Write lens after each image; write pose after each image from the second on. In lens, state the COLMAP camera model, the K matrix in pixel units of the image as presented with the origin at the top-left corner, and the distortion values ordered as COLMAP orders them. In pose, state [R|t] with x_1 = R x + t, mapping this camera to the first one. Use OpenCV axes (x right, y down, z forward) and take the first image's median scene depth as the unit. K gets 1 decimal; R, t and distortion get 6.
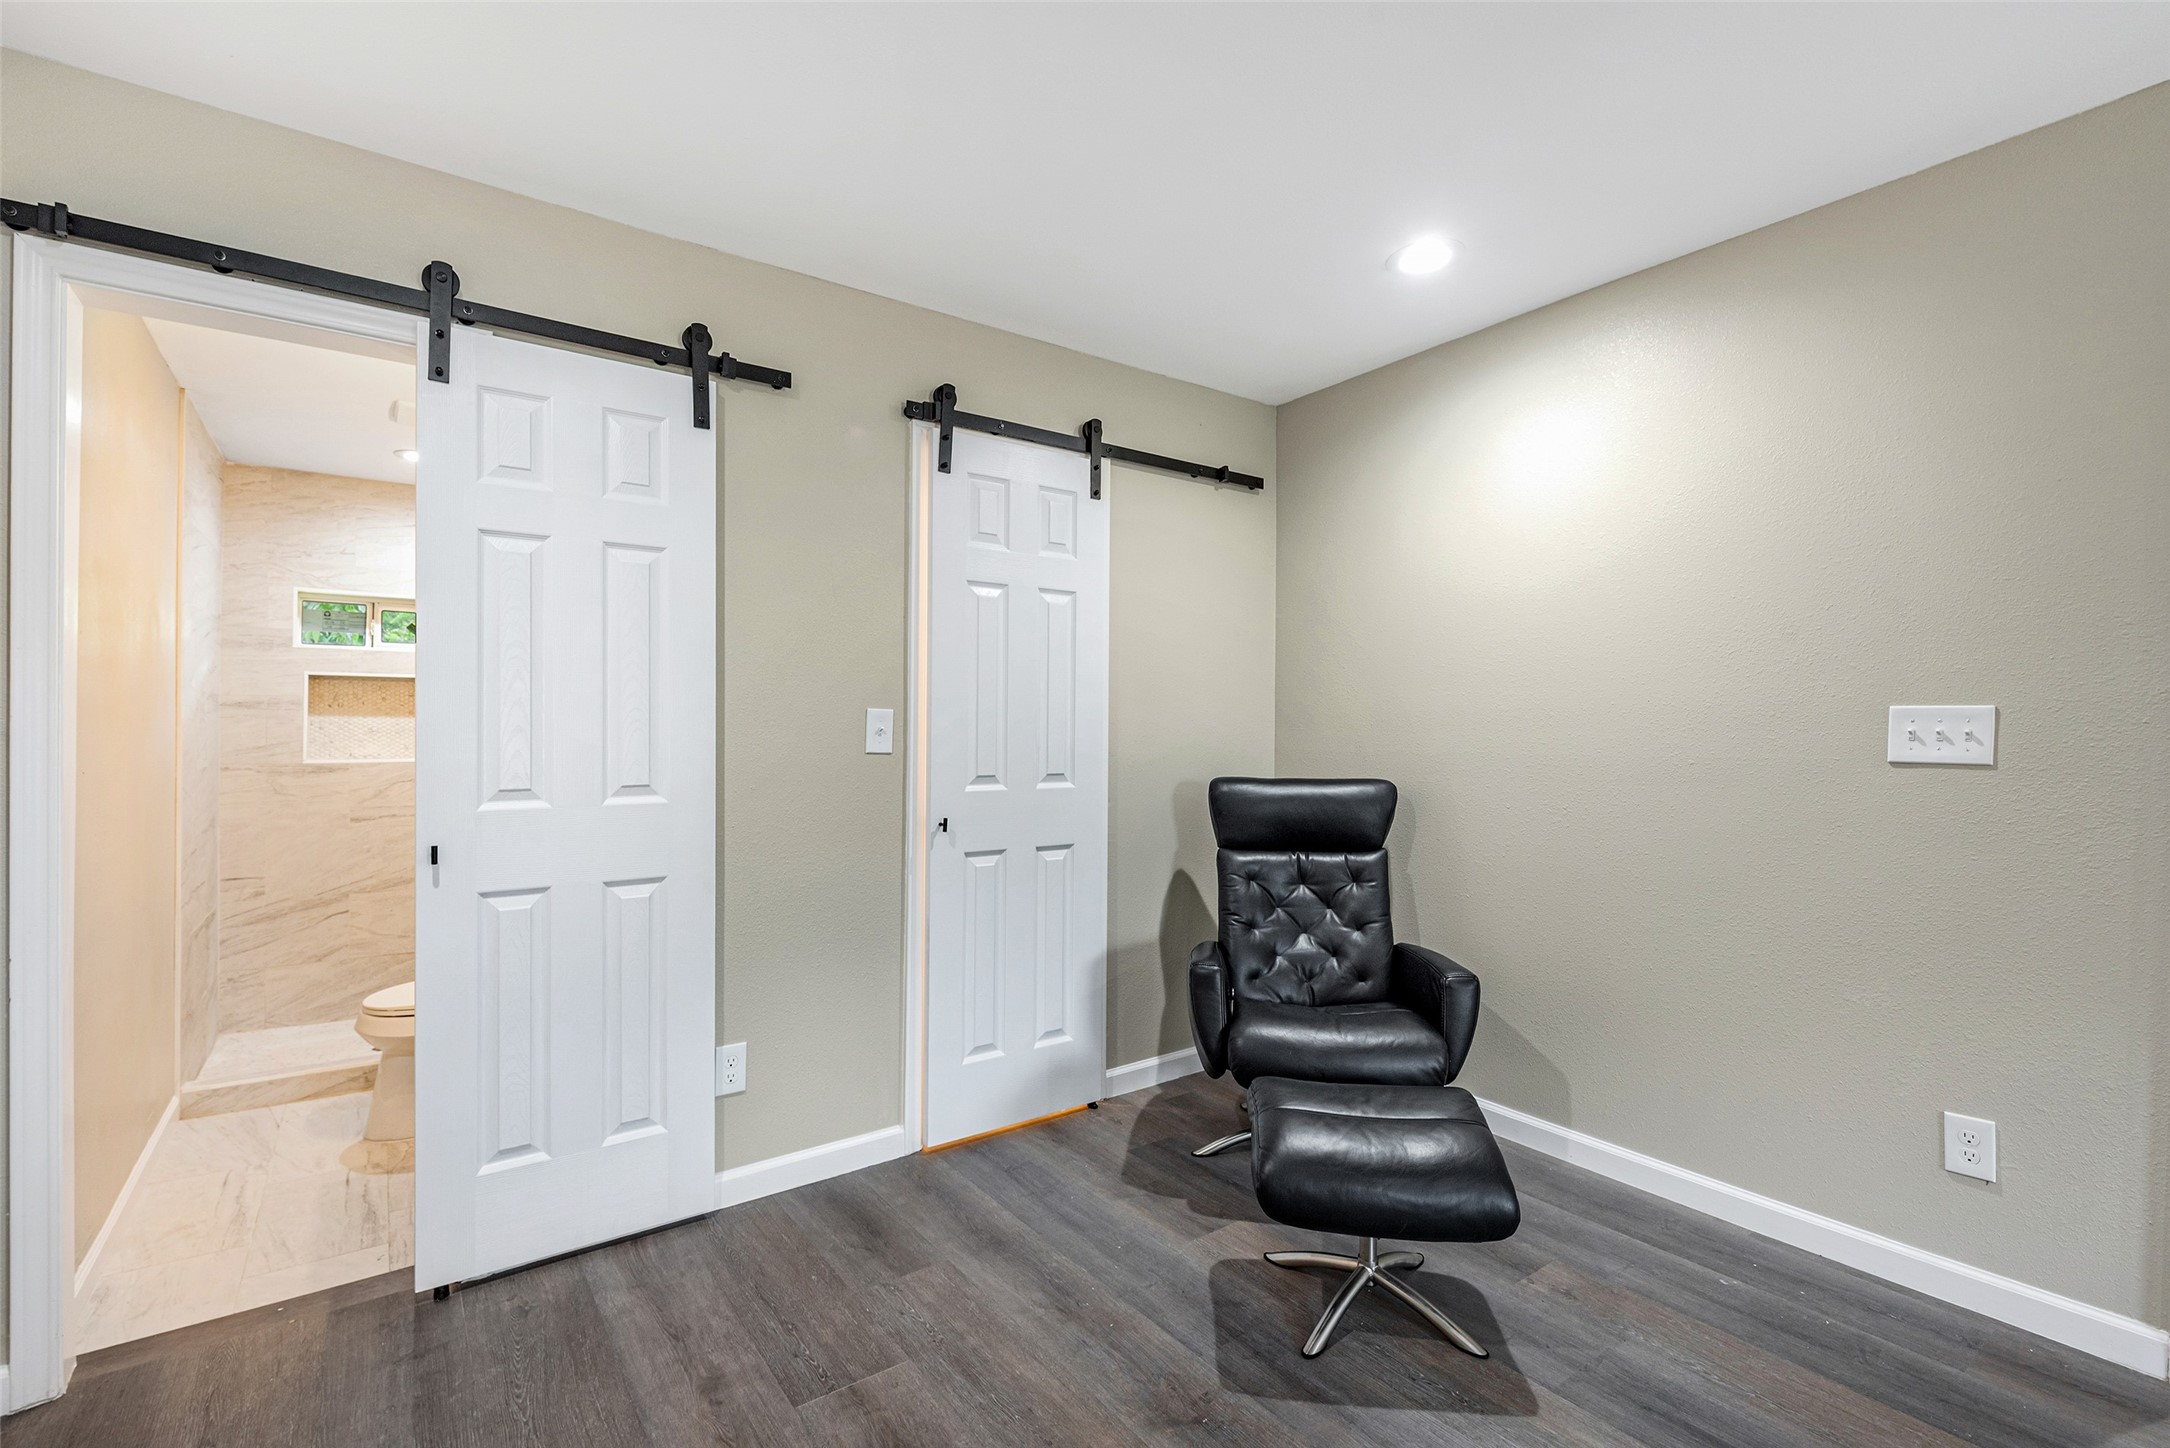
lens RADIAL K [[977.5, 0, 1103.1], [0, 977.5, 736.2], [0, 0, 1]] dist [0.000117, -0.000197]
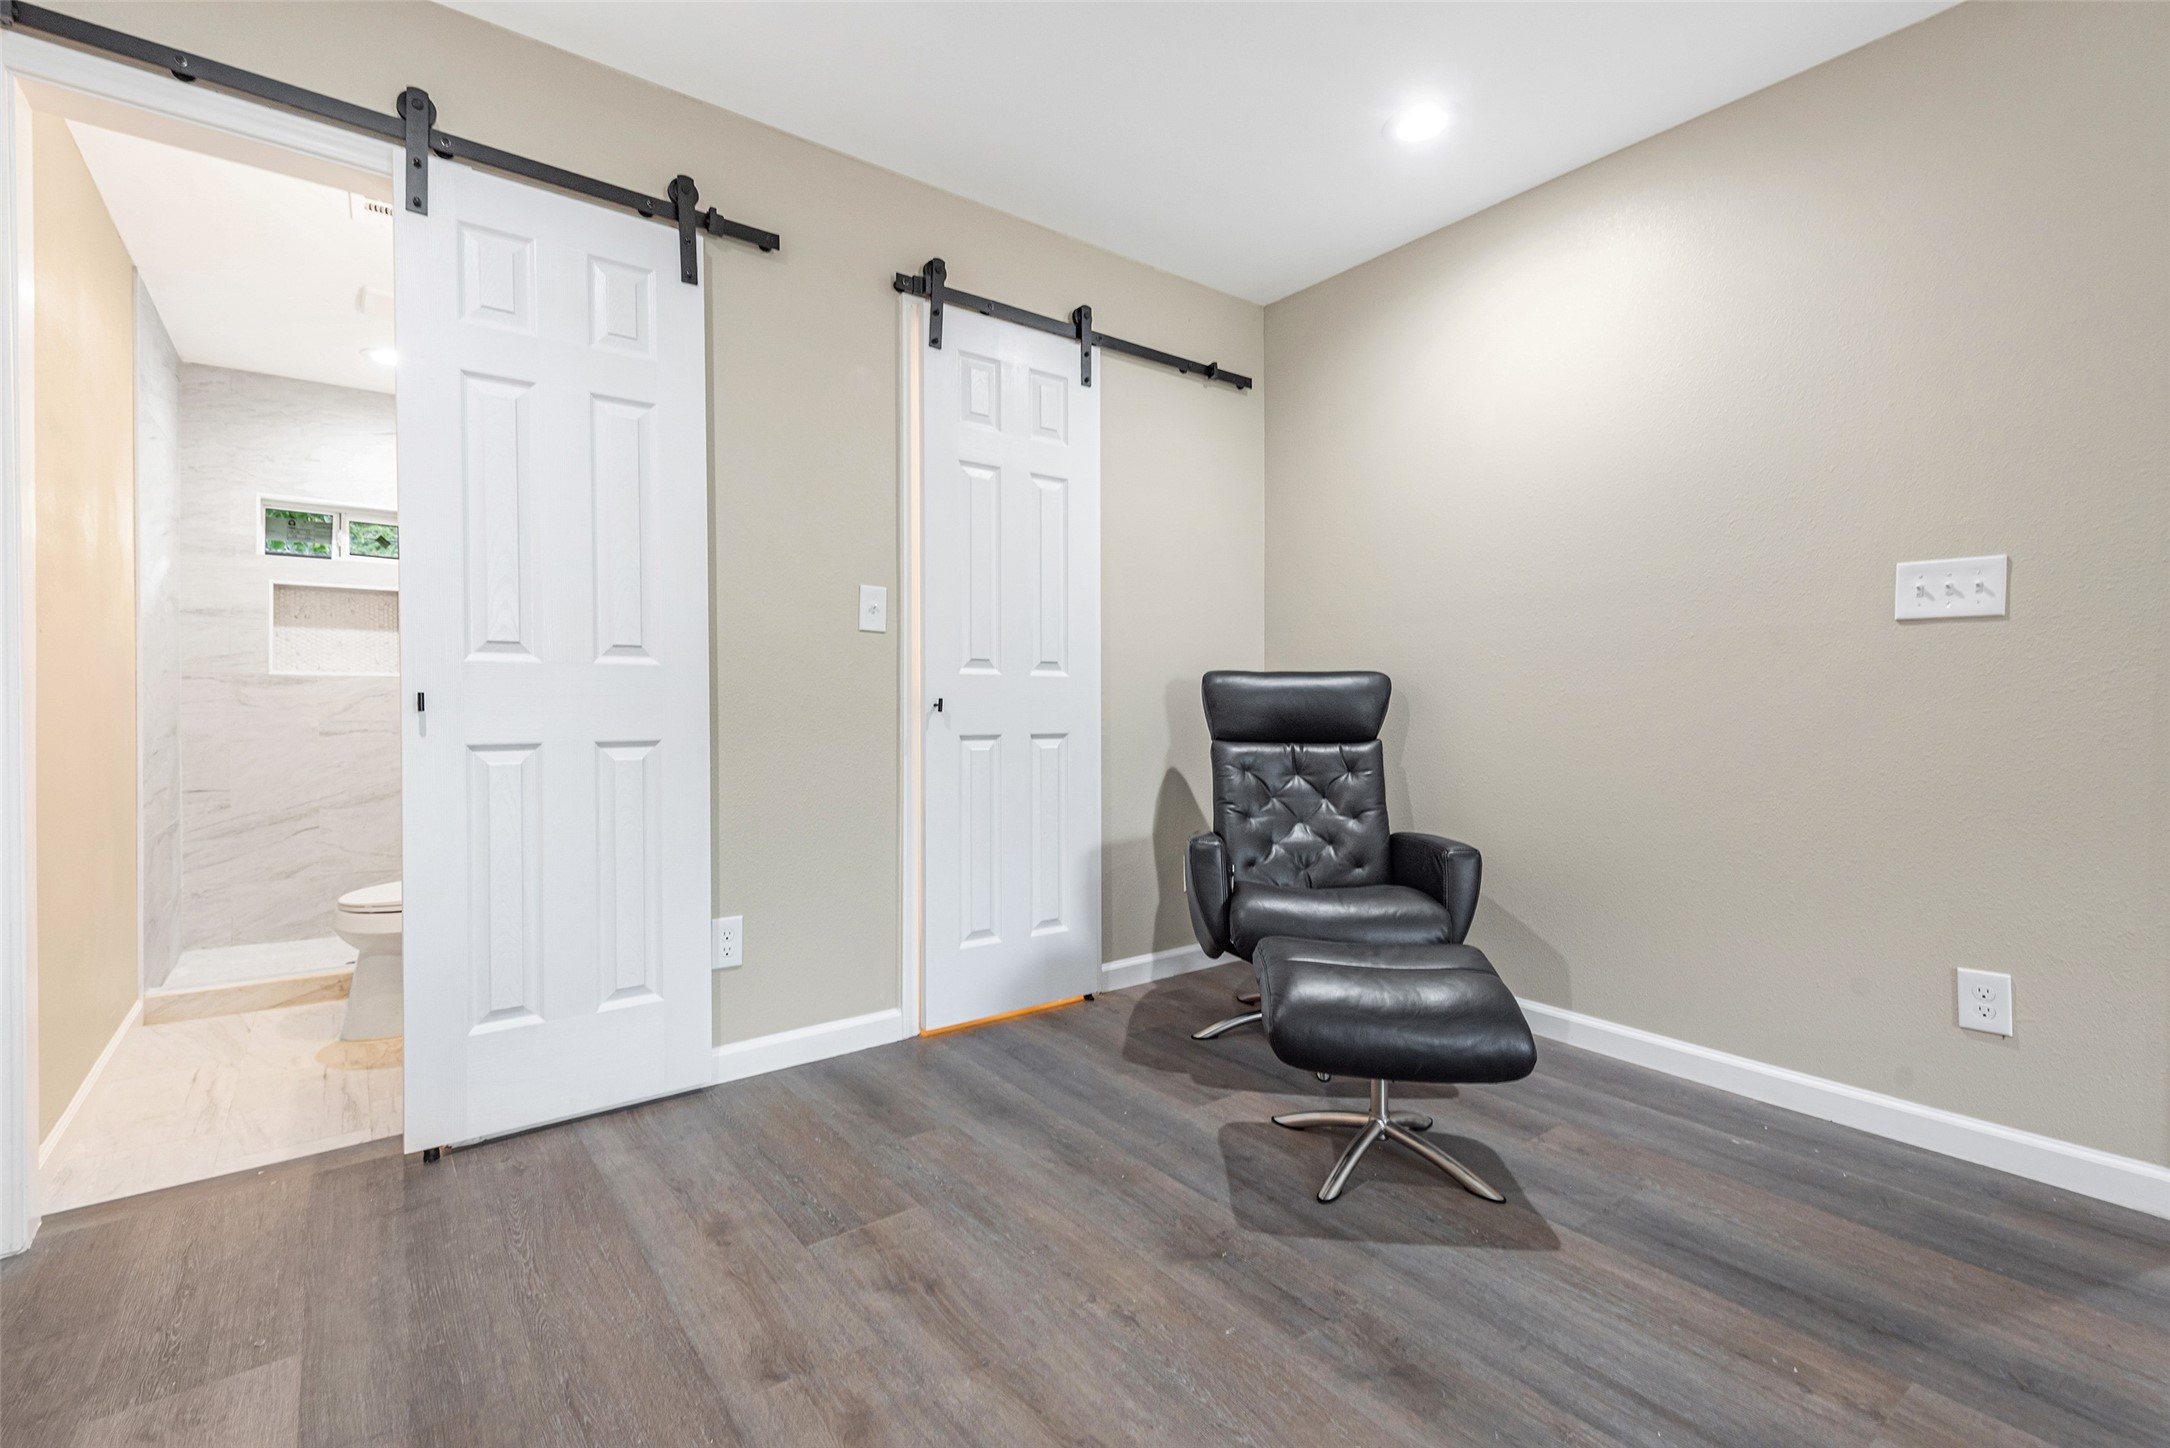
lens RADIAL K [[972.6, 0, 1085.0], [0, 972.6, 724.0], [0, 0, 1]] dist [0.016040, -0.000745]
pose [[0.999842, -0.009478, 0.015071, -0.034275], [0.009432, 0.999951, 0.003121, 0.122268], [-0.015100, -0.002978, 0.999882, 0.016174]]
